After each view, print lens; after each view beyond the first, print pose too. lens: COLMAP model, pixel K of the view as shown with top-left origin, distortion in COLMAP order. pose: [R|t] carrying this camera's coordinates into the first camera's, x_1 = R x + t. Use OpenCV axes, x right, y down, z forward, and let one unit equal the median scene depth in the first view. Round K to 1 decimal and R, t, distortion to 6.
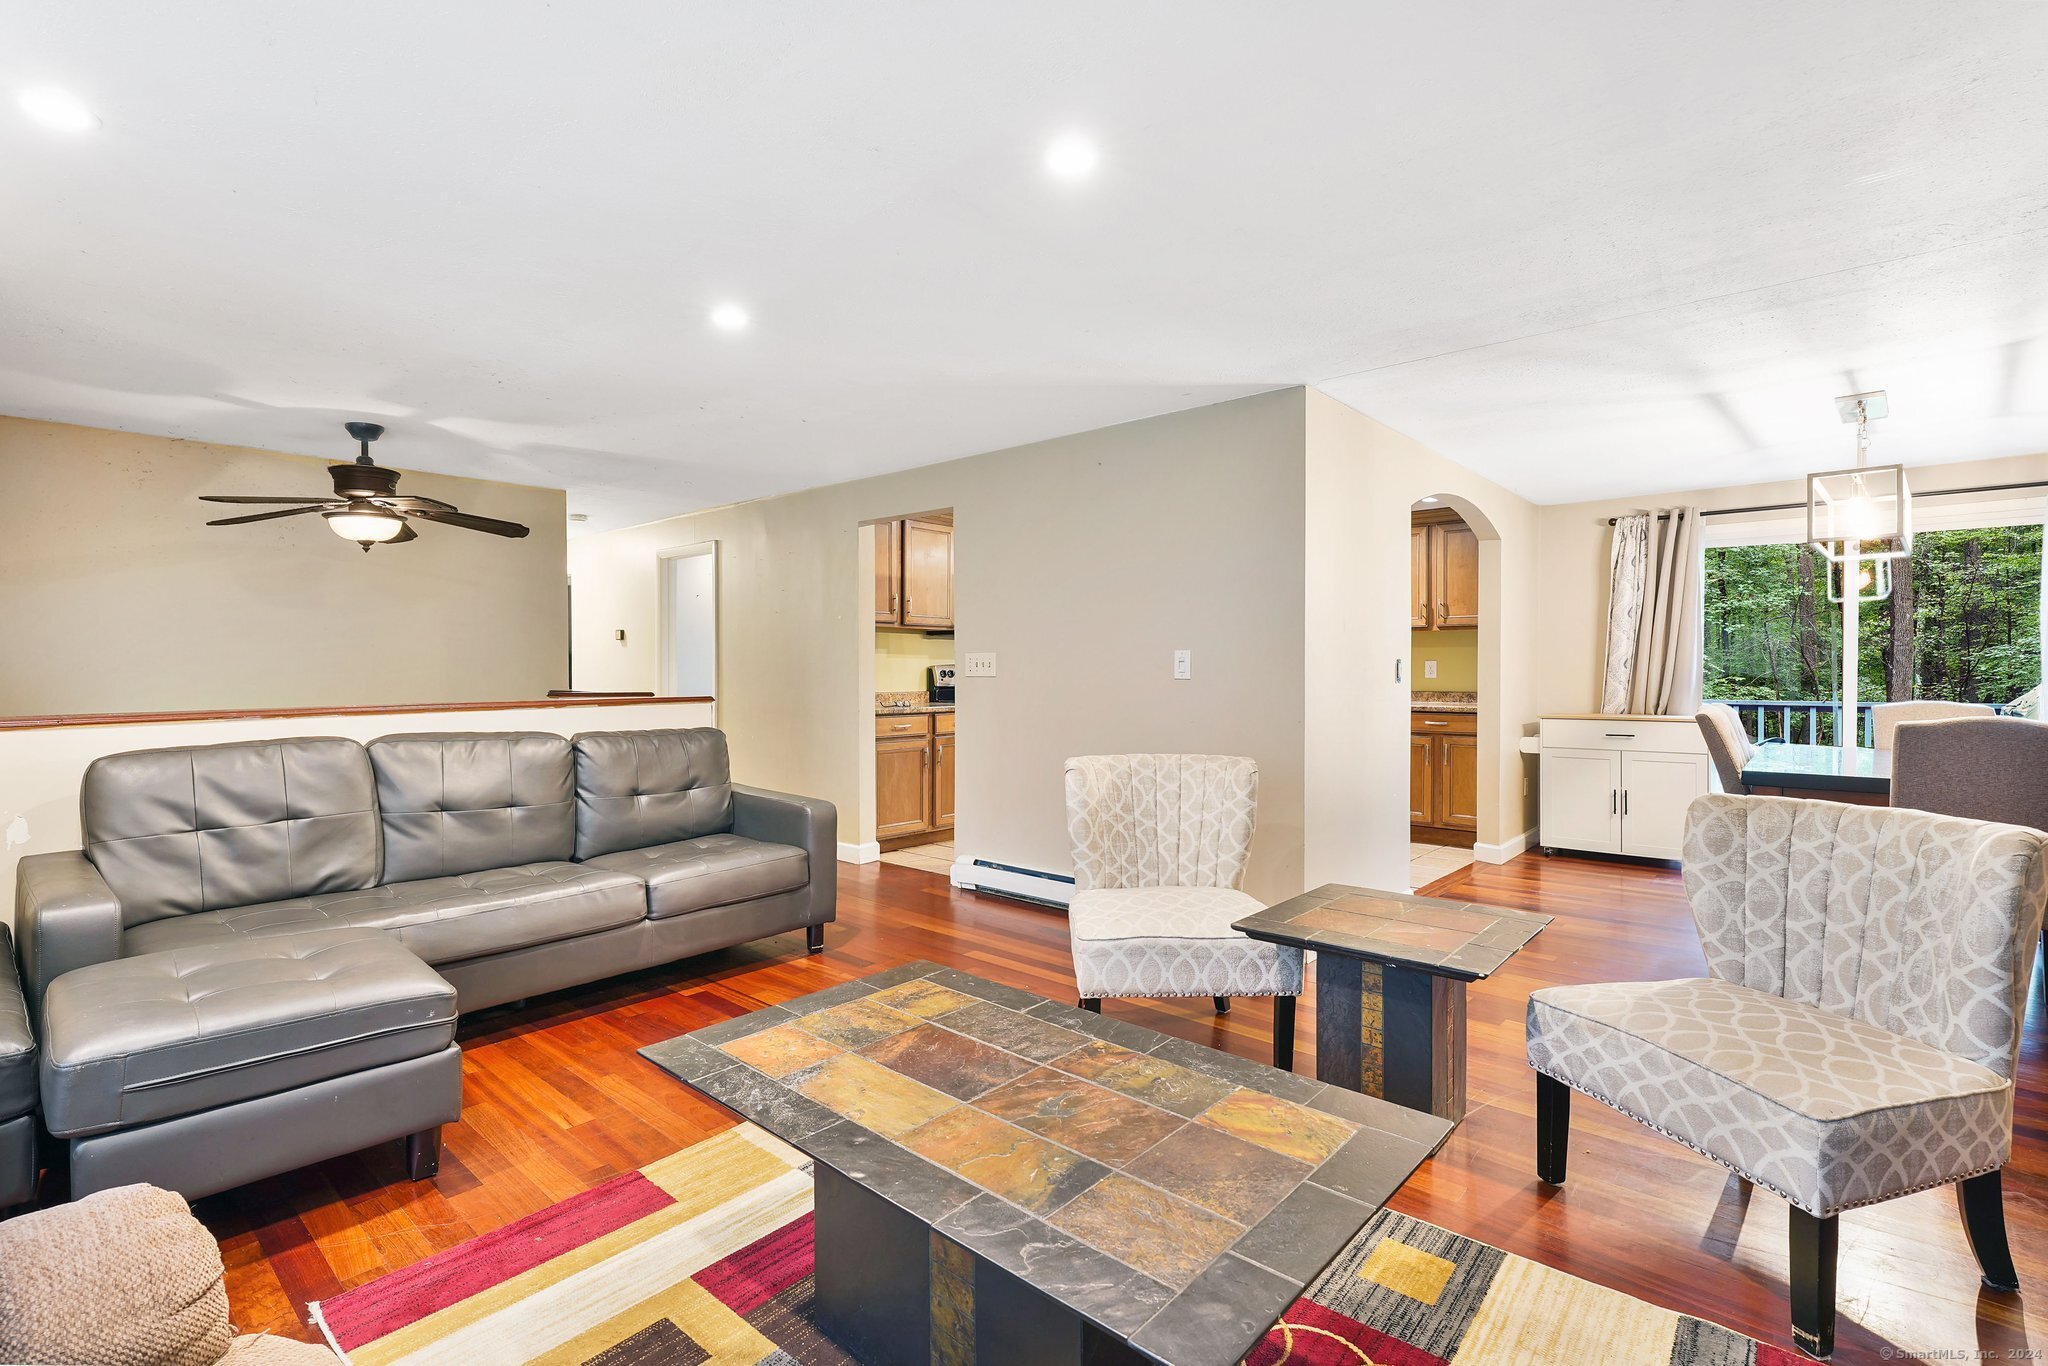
lens RADIAL K [[941.3, 0, 996.1], [0, 941.3, 668.2], [0, 0, 1]] dist [0.001932, -0.000683]
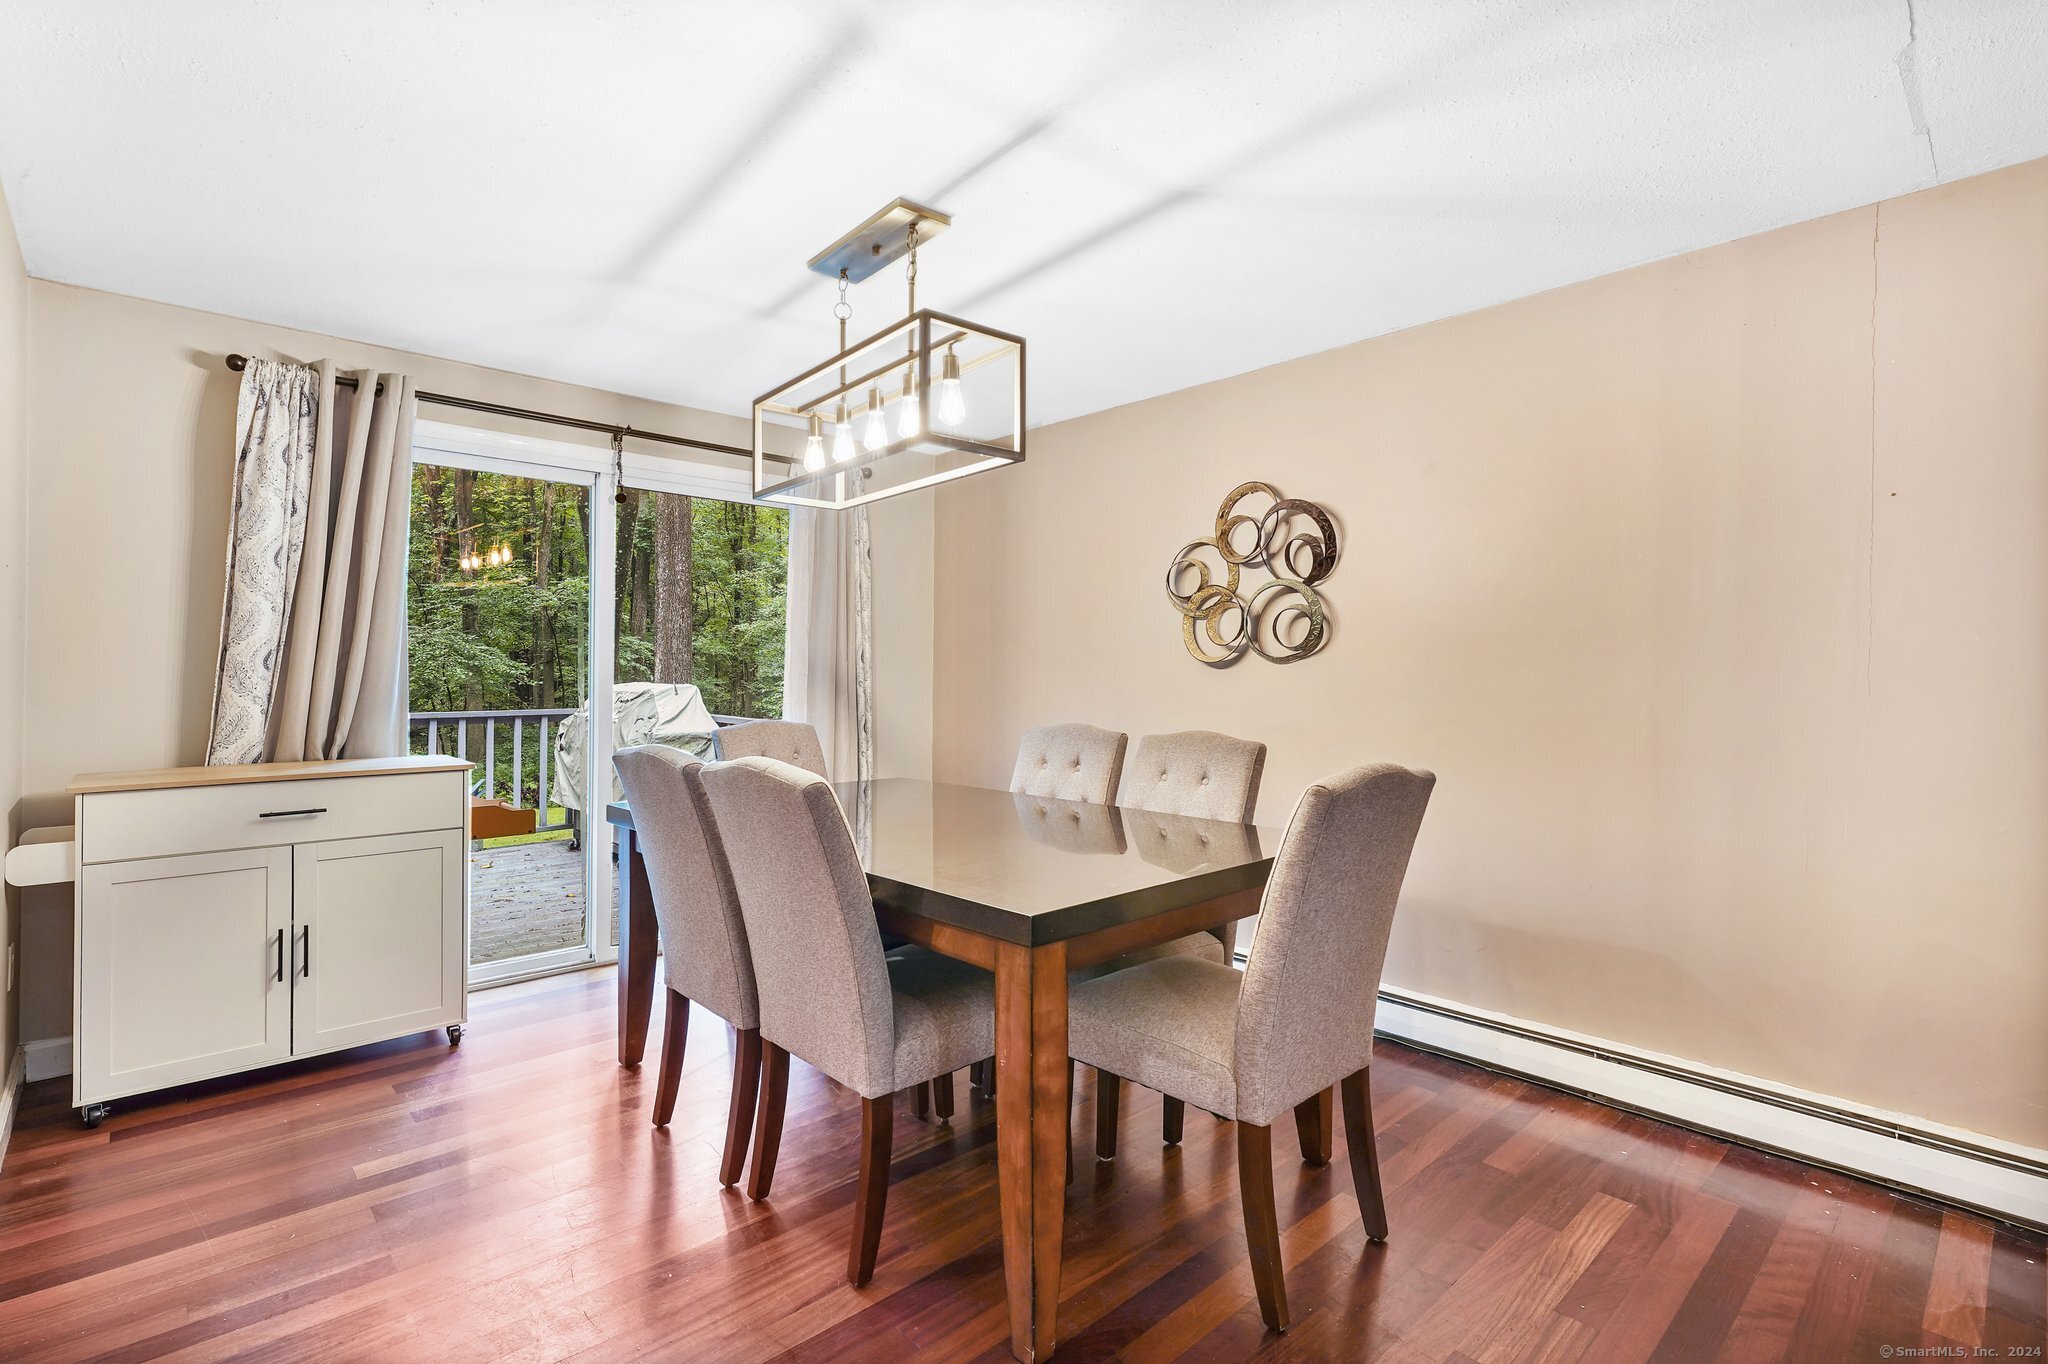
lens RADIAL K [[941.3, 0, 1017.9], [0, 941.3, 680.4], [0, 0, 1]] dist [0.001932, -0.000683]
pose [[0.081351, -0.004107, 0.996677, 0.212776], [-0.009740, 0.999940, 0.004916, -0.000867], [-0.996638, -0.010107, 0.081306, 0.573891]]
